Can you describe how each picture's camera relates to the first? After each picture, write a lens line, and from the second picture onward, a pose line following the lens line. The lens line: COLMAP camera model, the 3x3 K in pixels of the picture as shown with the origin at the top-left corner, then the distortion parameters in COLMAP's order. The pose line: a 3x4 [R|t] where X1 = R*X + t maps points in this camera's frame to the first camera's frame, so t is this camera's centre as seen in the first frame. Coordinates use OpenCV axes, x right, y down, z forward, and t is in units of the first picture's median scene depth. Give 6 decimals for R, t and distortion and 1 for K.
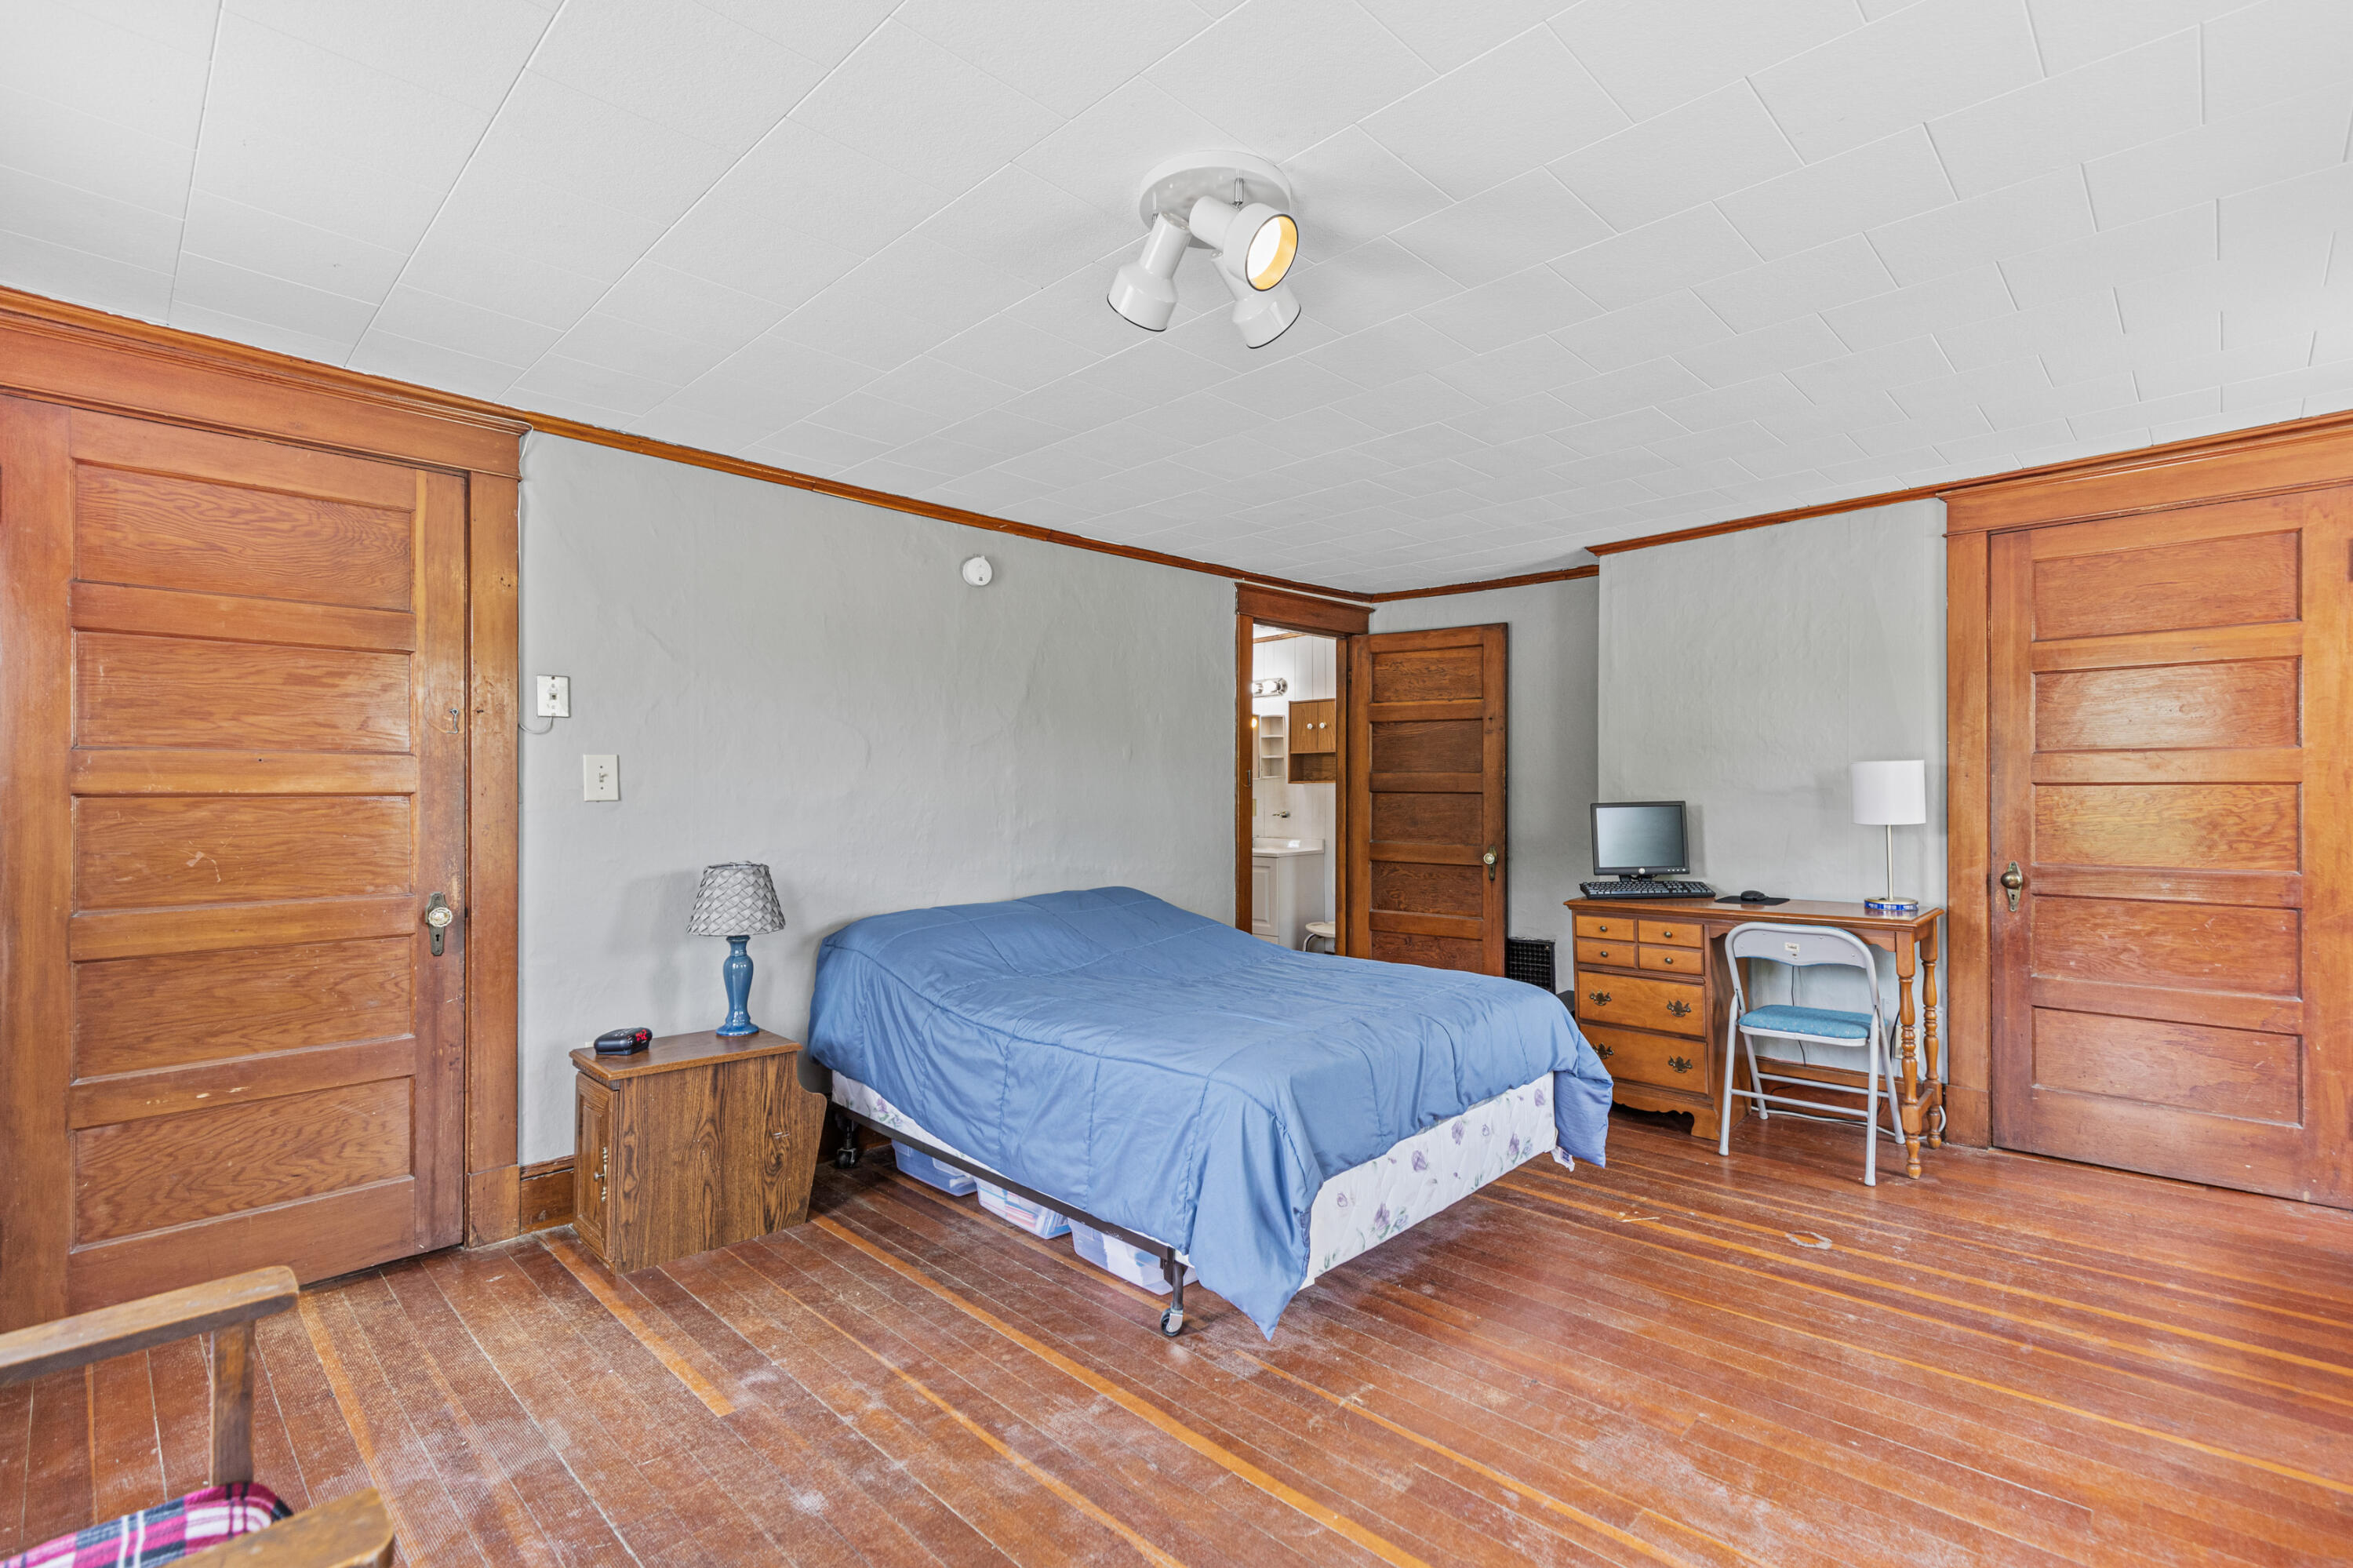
lens RADIAL K [[1059.7, 0, 1206.3], [0, 1059.7, 780.8], [0, 0, 1]] dist [-0.000122, -0.000096]
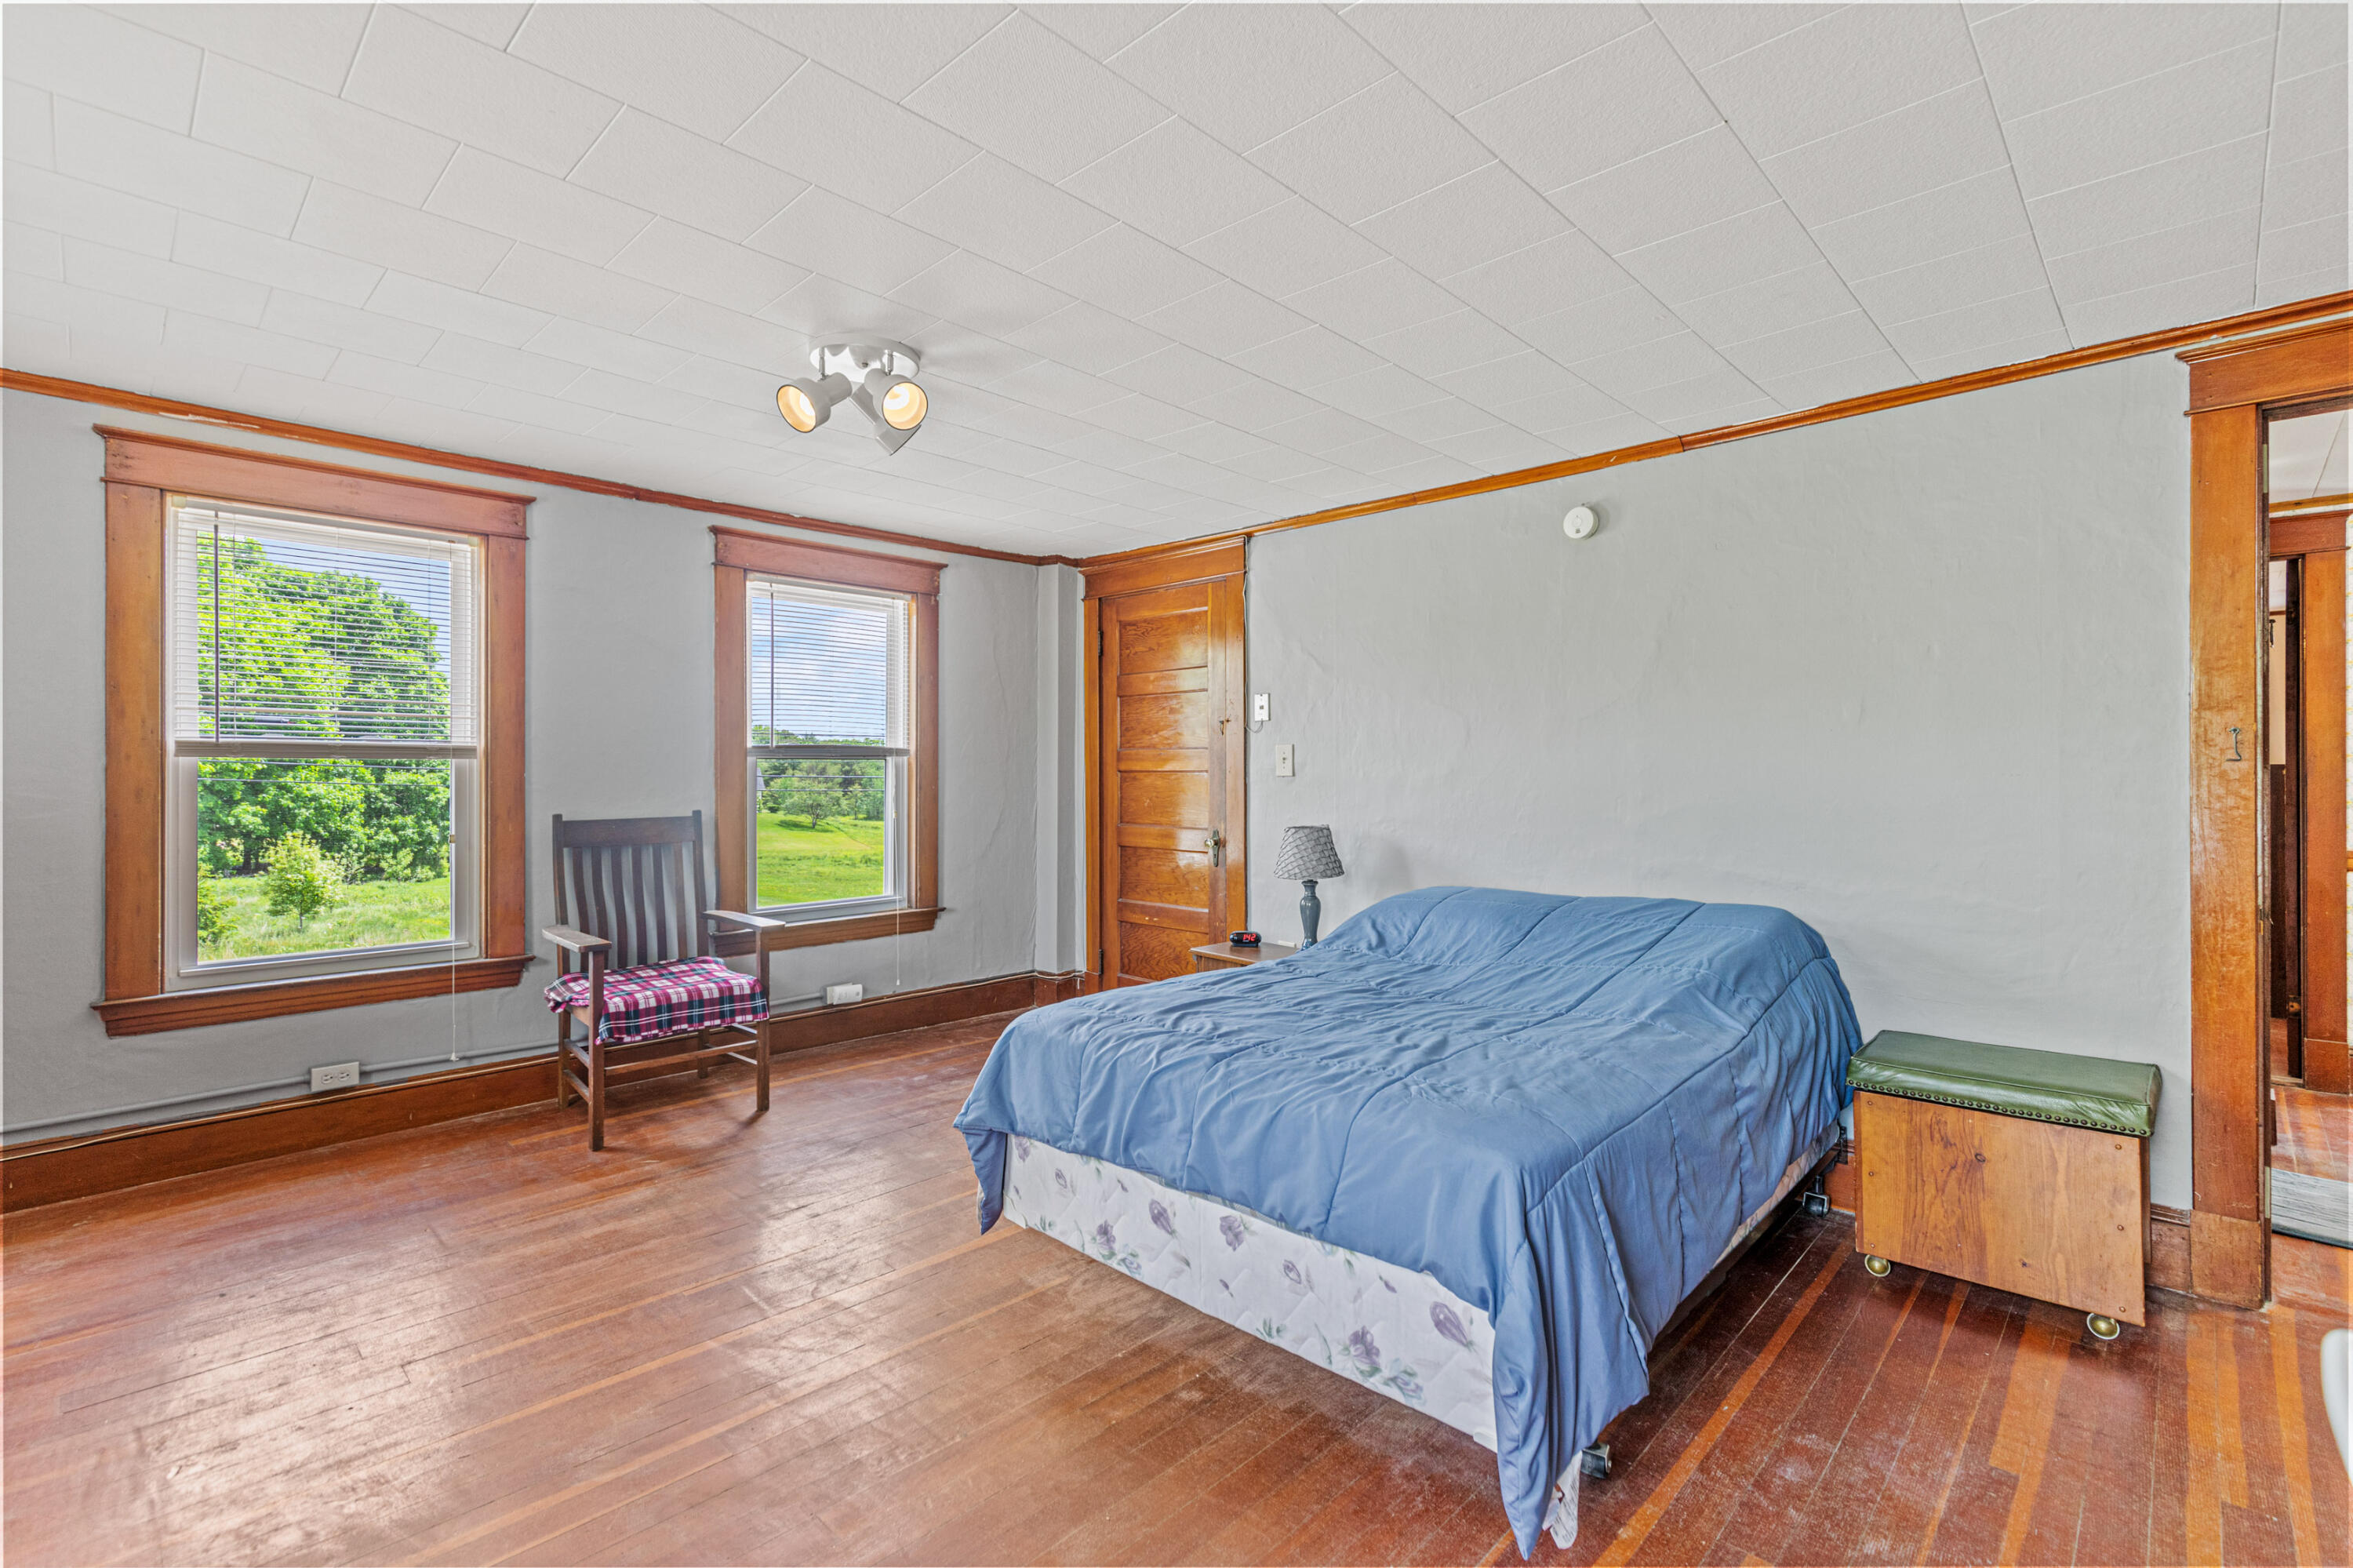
lens RADIAL K [[1059.7, 0, 1221.0], [0, 1059.7, 776.2], [0, 0, 1]] dist [-0.000122, -0.000096]
pose [[0.007458, 0.003168, -0.999967, 0.877722], [0.007462, 0.999967, 0.003223, 0.013399], [0.999944, -0.007486, 0.007434, 0.896760]]
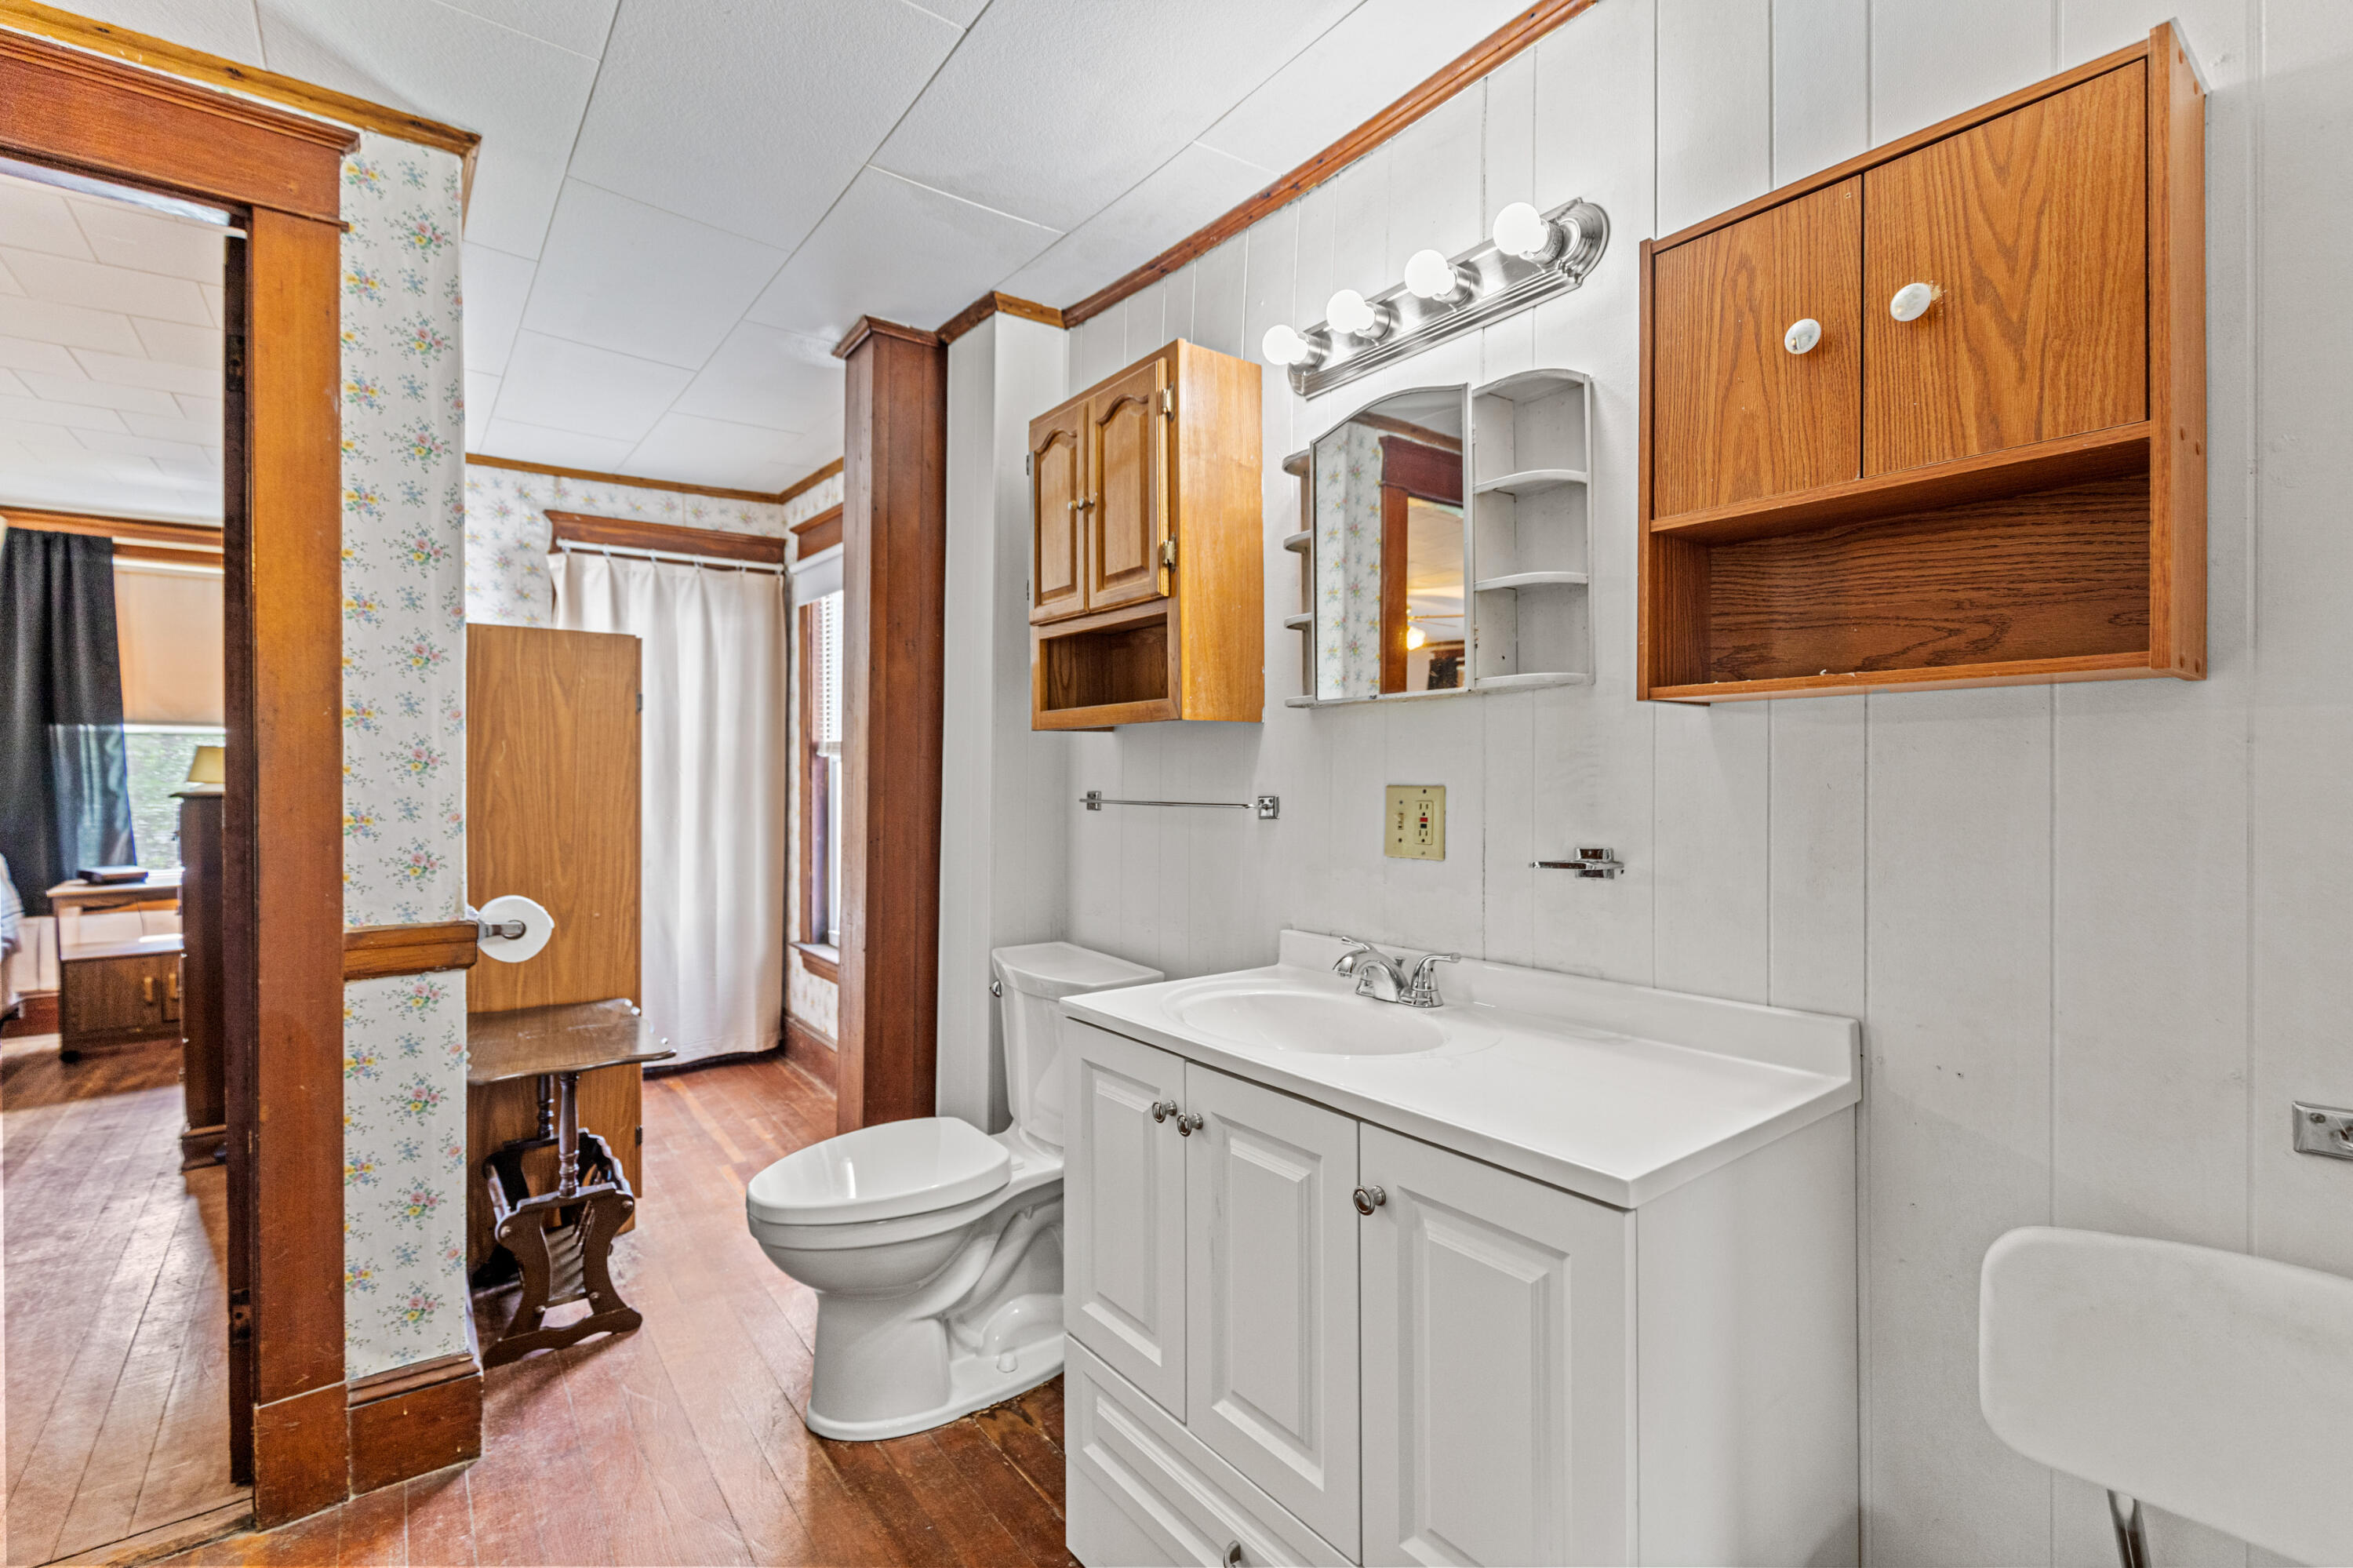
lens RADIAL K [[1059.7, 0, 1178.5], [0, 1059.7, 782.0], [0, 0, 1]] dist [-0.000122, -0.000096]
pose [[0.986173, 0.002672, -0.165699, 0.069482], [-0.001094, 0.999953, 0.009616, 0.035316], [0.165717, -0.009301, 0.986130, 1.864509]]
